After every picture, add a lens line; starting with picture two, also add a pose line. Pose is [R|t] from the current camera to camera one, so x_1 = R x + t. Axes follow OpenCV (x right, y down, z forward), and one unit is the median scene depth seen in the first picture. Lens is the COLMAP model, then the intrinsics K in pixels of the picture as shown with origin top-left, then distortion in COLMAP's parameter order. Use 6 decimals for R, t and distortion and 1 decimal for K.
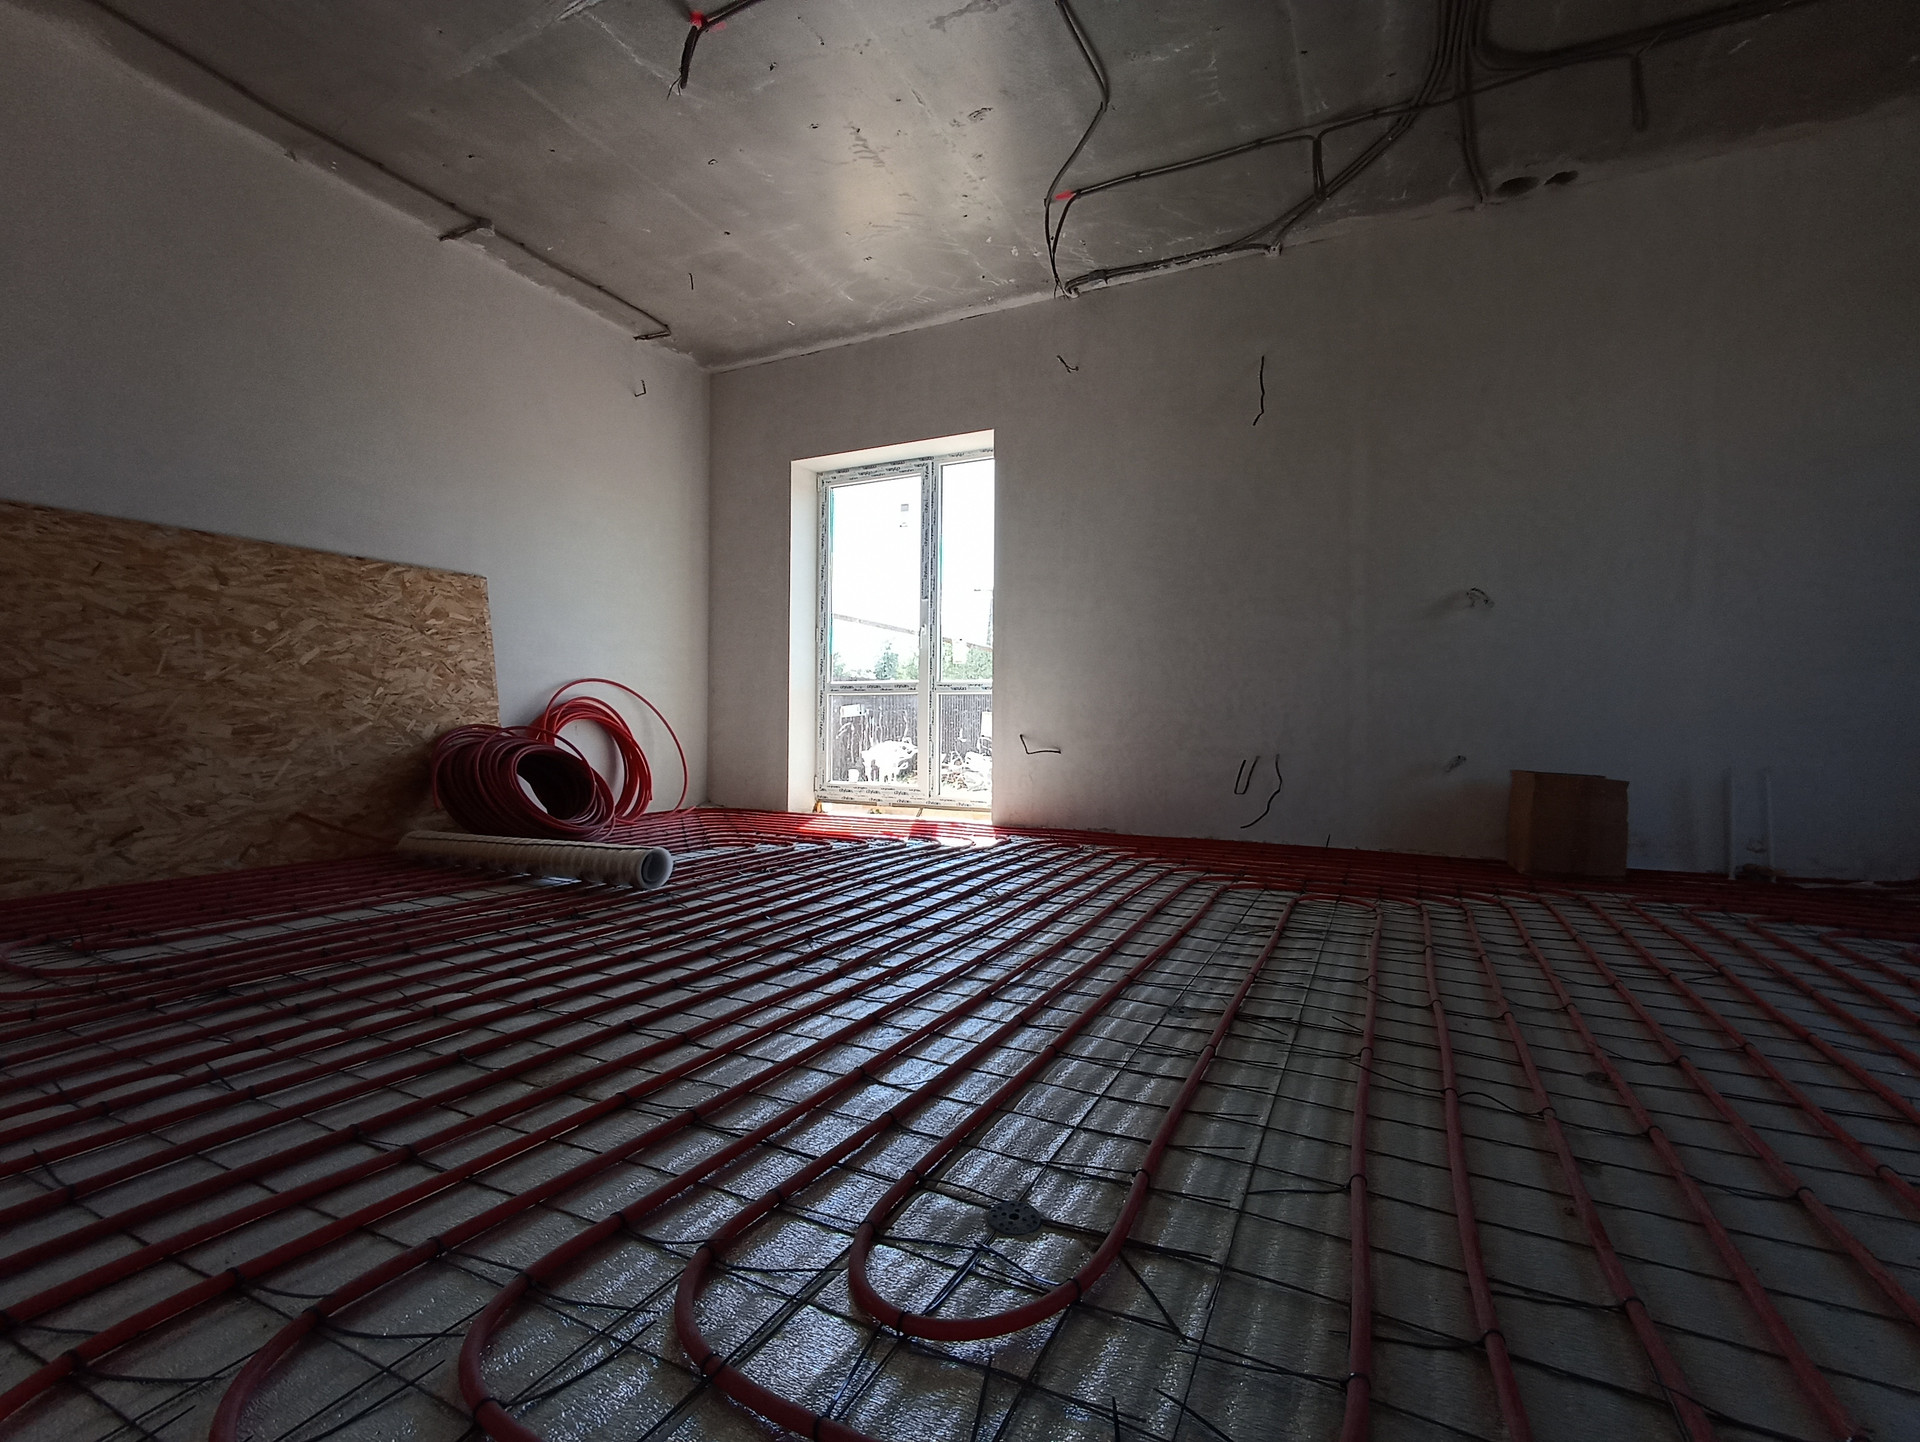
lens RADIAL K [[882.1, 0, 956.9], [0, 882.1, 723.6], [0, 0, 1]] dist [-0.004190, -0.000181]
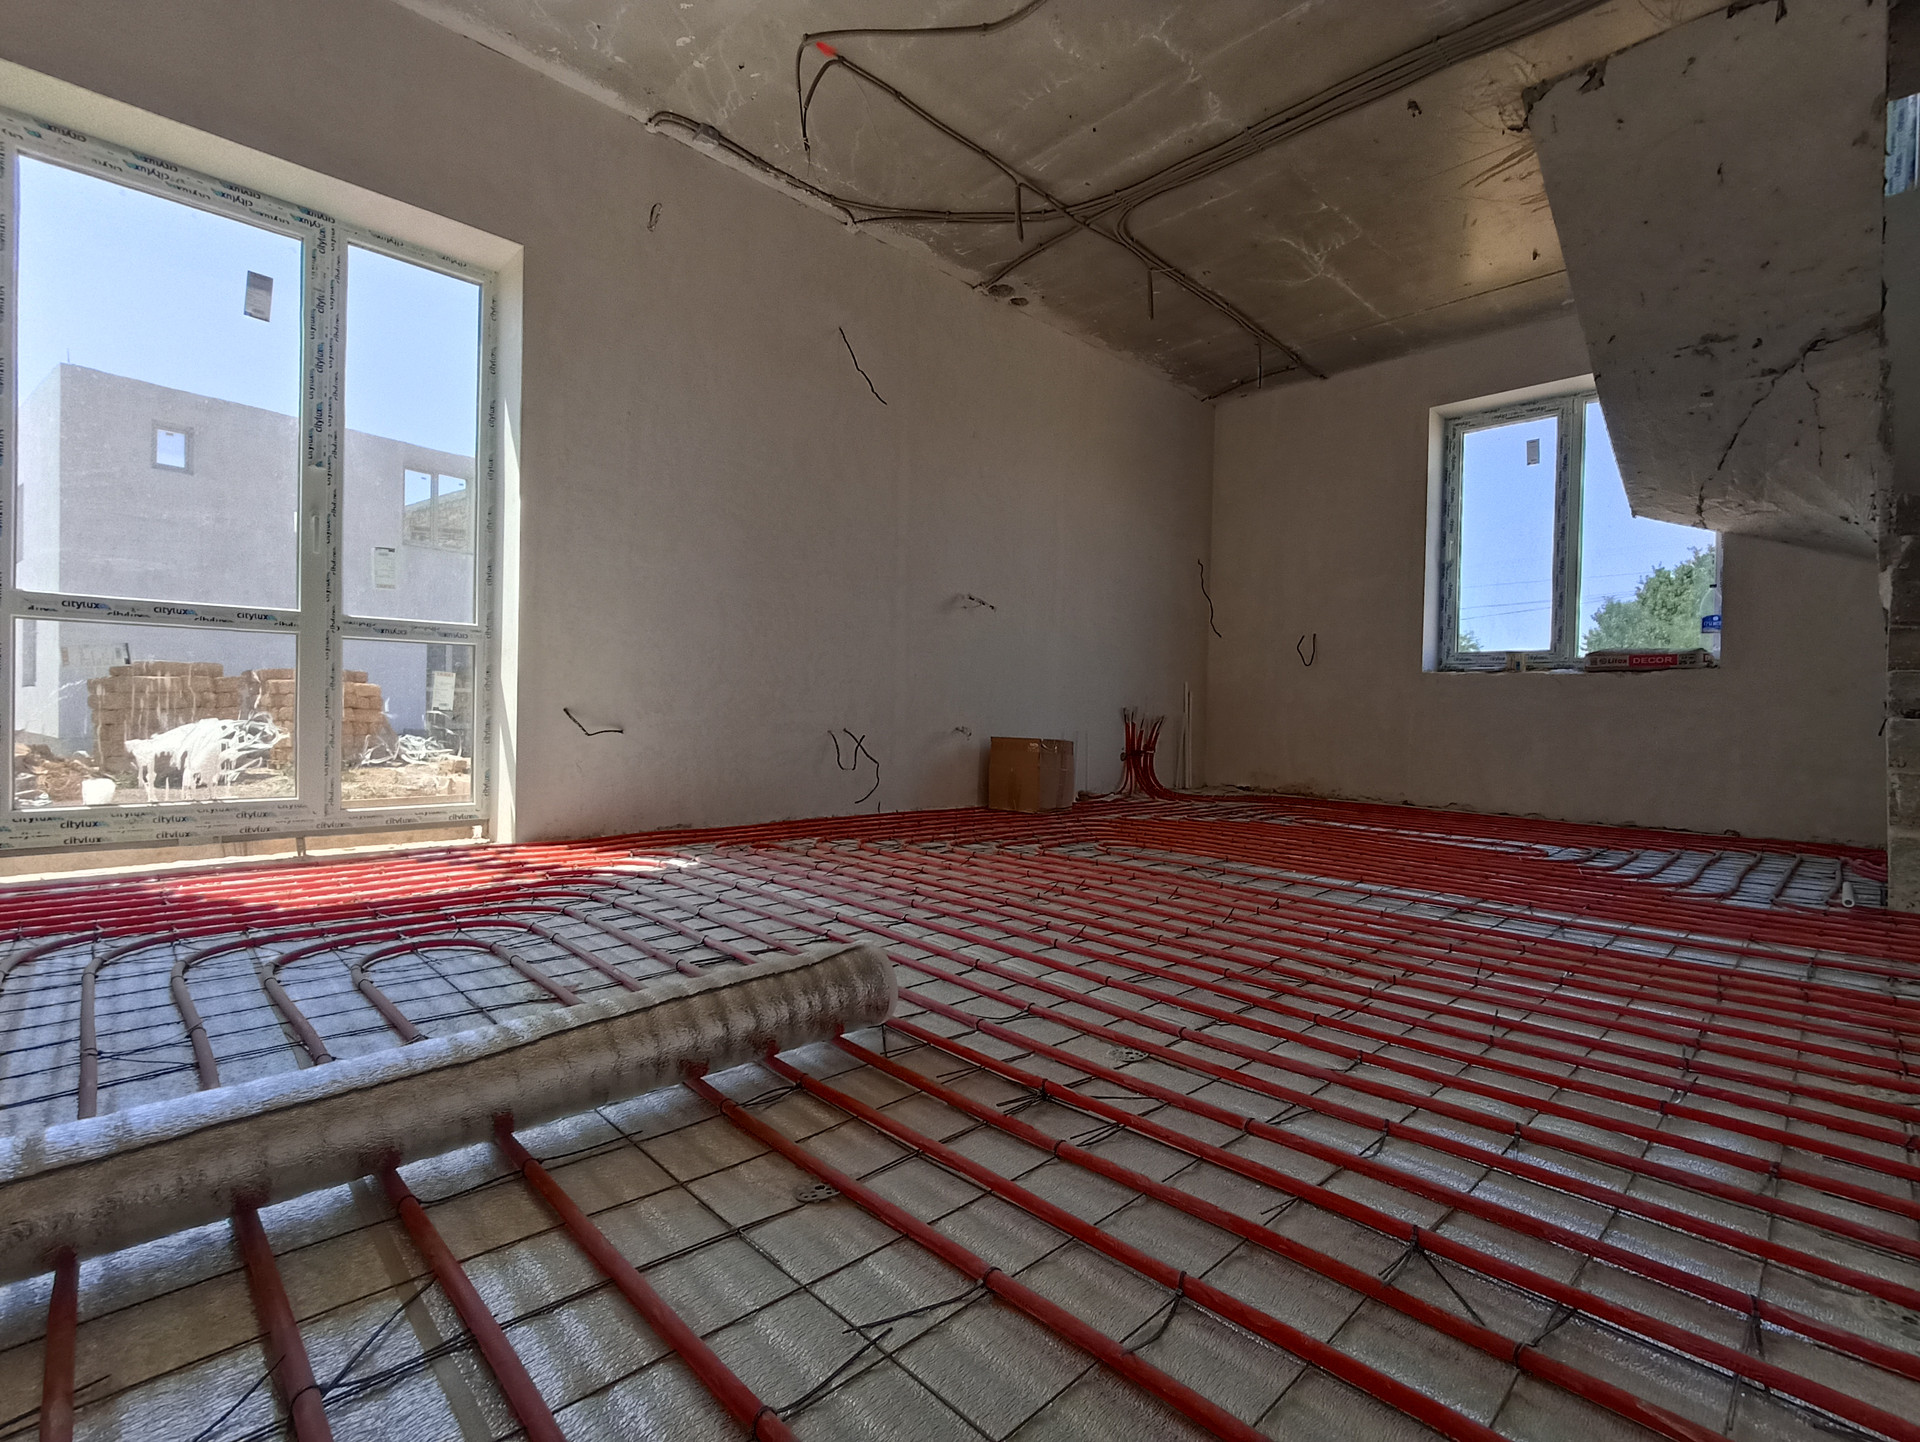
lens RADIAL K [[882.1, 0, 958.2], [0, 882.1, 720.0], [0, 0, 1]] dist [-0.004190, -0.000181]
pose [[0.332777, -0.009714, 0.942956, -0.532670], [-0.021518, 0.999608, 0.017892, 0.003689], [-0.942760, -0.026244, 0.332438, 0.519506]]
